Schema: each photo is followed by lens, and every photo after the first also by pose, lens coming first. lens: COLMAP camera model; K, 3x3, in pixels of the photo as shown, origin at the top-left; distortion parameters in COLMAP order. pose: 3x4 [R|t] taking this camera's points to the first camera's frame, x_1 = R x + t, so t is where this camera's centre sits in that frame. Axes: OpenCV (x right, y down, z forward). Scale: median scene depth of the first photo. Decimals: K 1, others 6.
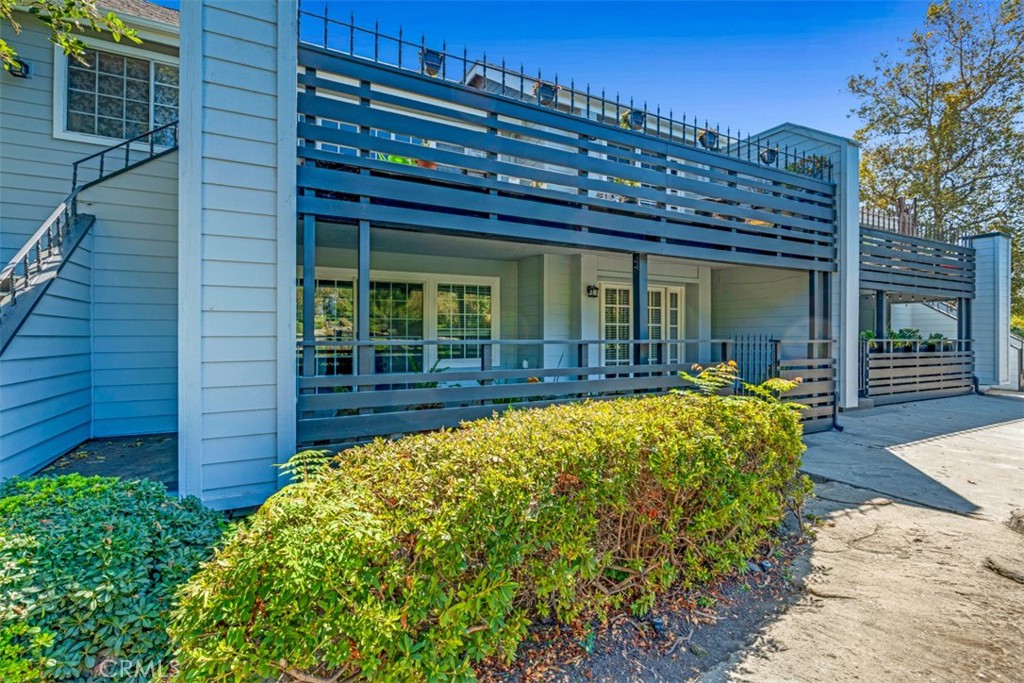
lens RADIAL K [[461.7, 0, 516.3], [0, 461.7, 337.5], [0, 0, 1]] dist [0.003689, 0.000297]
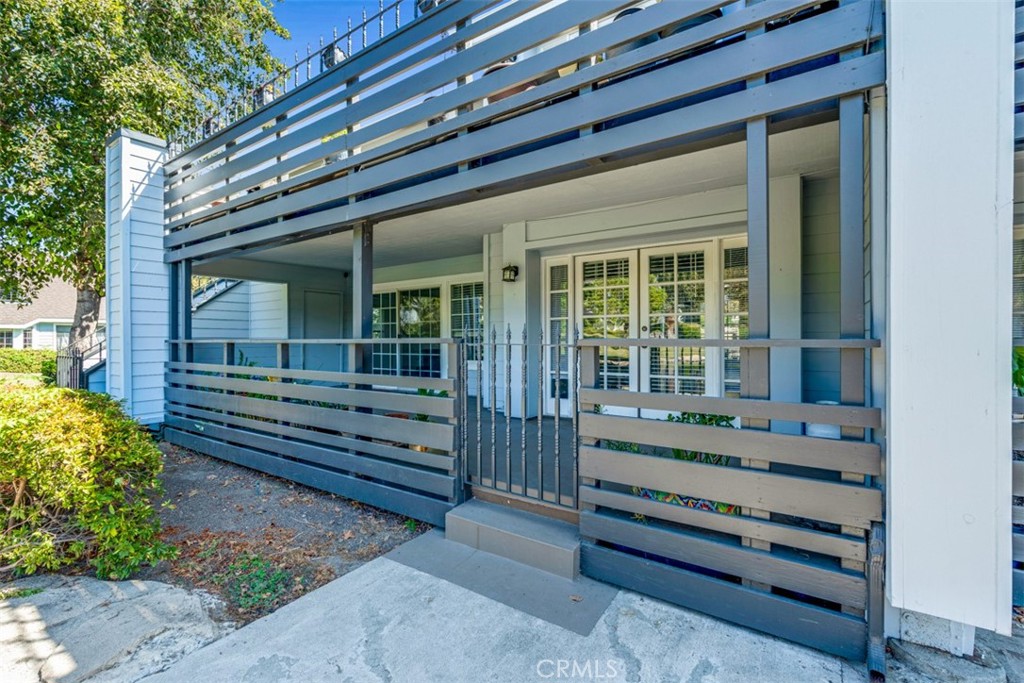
lens RADIAL K [[461.7, 0, 515.4], [0, 461.7, 339.7], [0, 0, 1]] dist [0.003689, 0.000297]
pose [[0.461461, -0.004984, -0.887147, 0.844027], [-0.007502, 0.999927, -0.009520, 0.012856], [0.887129, 0.011048, 0.461389, 0.708116]]
